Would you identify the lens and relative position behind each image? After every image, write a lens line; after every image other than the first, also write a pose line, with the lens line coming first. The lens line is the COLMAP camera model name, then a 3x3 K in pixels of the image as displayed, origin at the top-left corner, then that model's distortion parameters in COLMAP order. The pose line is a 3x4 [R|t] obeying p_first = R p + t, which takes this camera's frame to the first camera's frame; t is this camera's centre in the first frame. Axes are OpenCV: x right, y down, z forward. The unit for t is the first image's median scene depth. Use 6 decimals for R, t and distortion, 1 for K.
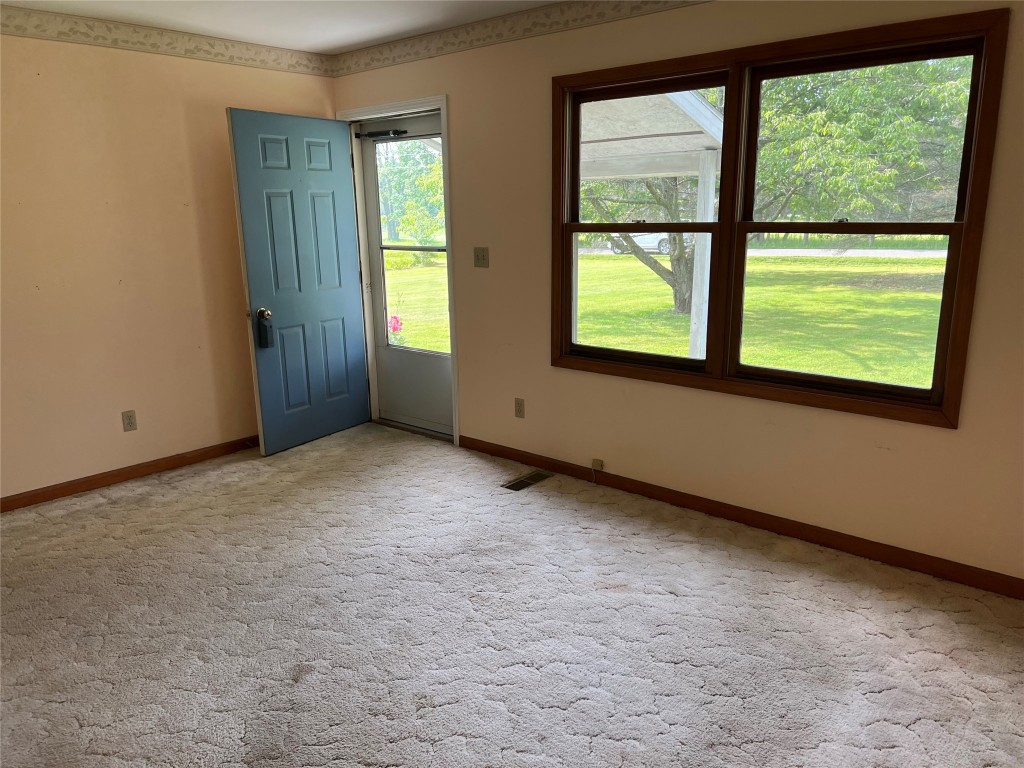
lens RADIAL K [[779.6, 0, 520.1], [0, 779.6, 389.4], [0, 0, 1]] dist [0.105102, -0.130305]
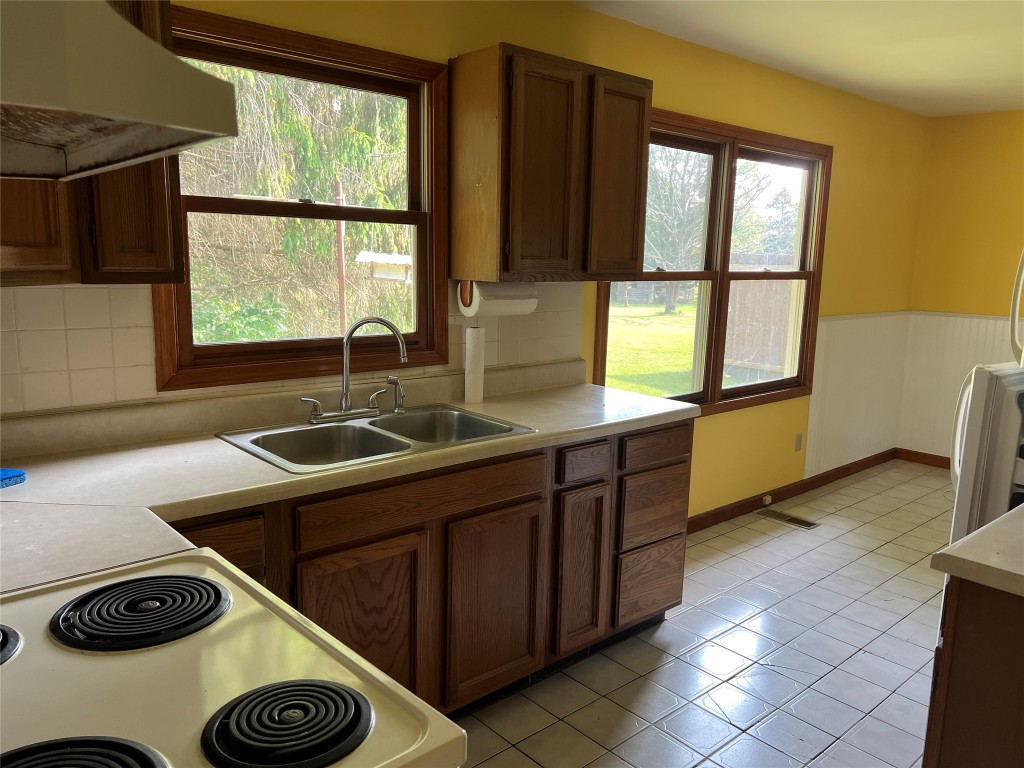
lens RADIAL K [[779.6, 0, 520.1], [0, 779.6, 389.4], [0, 0, 1]] dist [0.105102, -0.130305]
pose [[0.103890, -0.155740, 0.982320, -0.832171], [0.204072, 0.969988, 0.132203, -0.226547], [-0.973428, 0.186729, 0.132555, 1.030564]]
